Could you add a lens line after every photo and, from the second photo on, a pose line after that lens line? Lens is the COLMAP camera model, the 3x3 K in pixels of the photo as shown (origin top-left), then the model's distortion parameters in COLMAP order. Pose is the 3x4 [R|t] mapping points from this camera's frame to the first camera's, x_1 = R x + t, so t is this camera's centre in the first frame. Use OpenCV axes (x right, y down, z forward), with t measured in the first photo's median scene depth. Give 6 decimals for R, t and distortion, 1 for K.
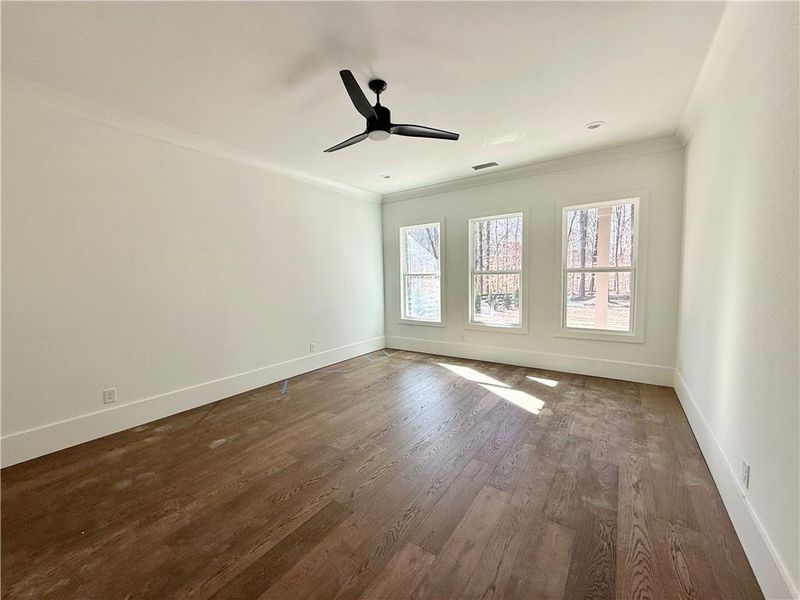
lens RADIAL K [[309.9, 0, 400.5], [0, 309.9, 303.0], [0, 0, 1]] dist [0.013231, -0.000562]
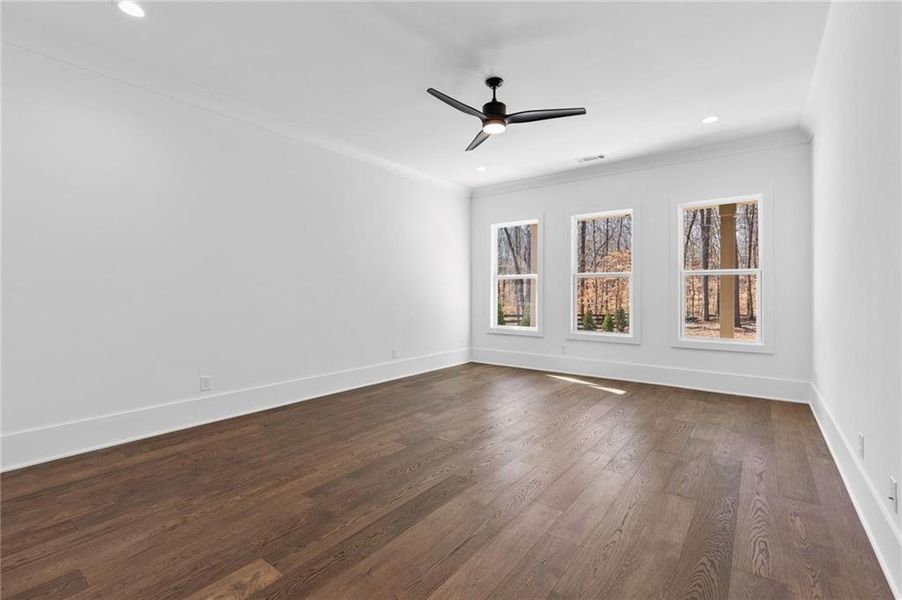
lens RADIAL K [[408.6, 0, 448.0], [0, 408.6, 298.4], [0, 0, 1]] dist [0.010803, -0.000694]
pose [[0.999121, 0.023895, -0.034442, -0.158820], [-0.026644, 0.996302, -0.081686, 0.133702], [0.032362, 0.082531, 0.996063, -0.297358]]
